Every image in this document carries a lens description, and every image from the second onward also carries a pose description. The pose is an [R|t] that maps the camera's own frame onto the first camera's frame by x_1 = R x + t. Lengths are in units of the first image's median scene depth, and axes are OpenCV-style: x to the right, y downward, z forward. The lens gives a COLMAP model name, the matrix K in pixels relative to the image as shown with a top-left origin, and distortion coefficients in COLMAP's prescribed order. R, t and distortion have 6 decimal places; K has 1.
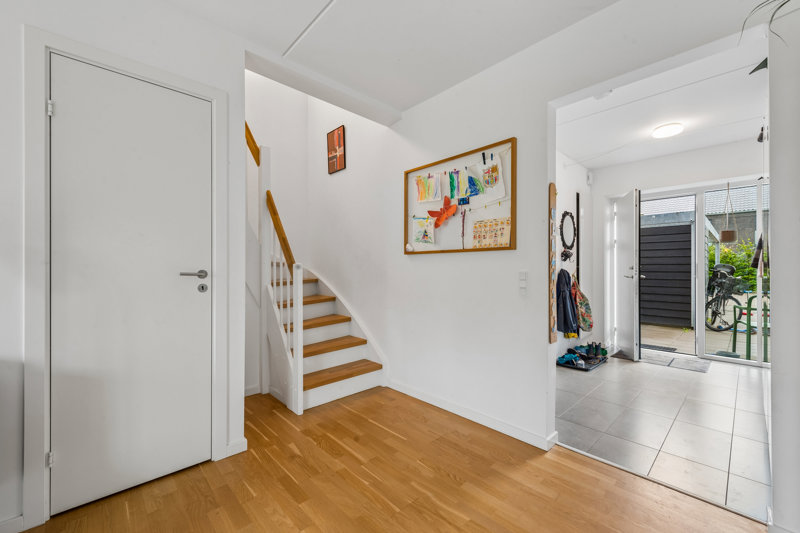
lens RADIAL K [[323.7, 0, 413.4], [0, 323.7, 267.3], [0, 0, 1]] dist [0.001378, 0.000038]
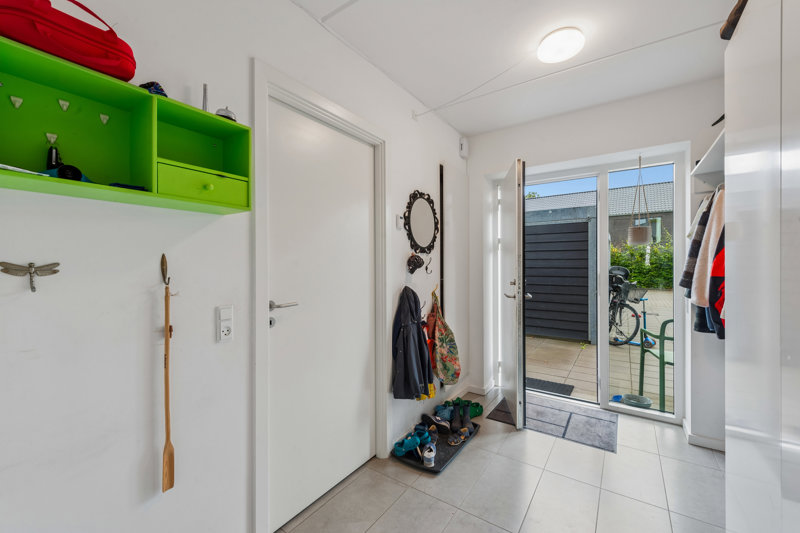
lens RADIAL K [[323.7, 0, 413.4], [0, 323.7, 267.3], [0, 0, 1]] dist [0.001378, 0.000038]
pose [[0.975230, -0.008375, 0.221036, 0.309753], [0.006149, 0.999923, 0.010757, -0.033505], [-0.221109, -0.009131, 0.975206, 0.382381]]
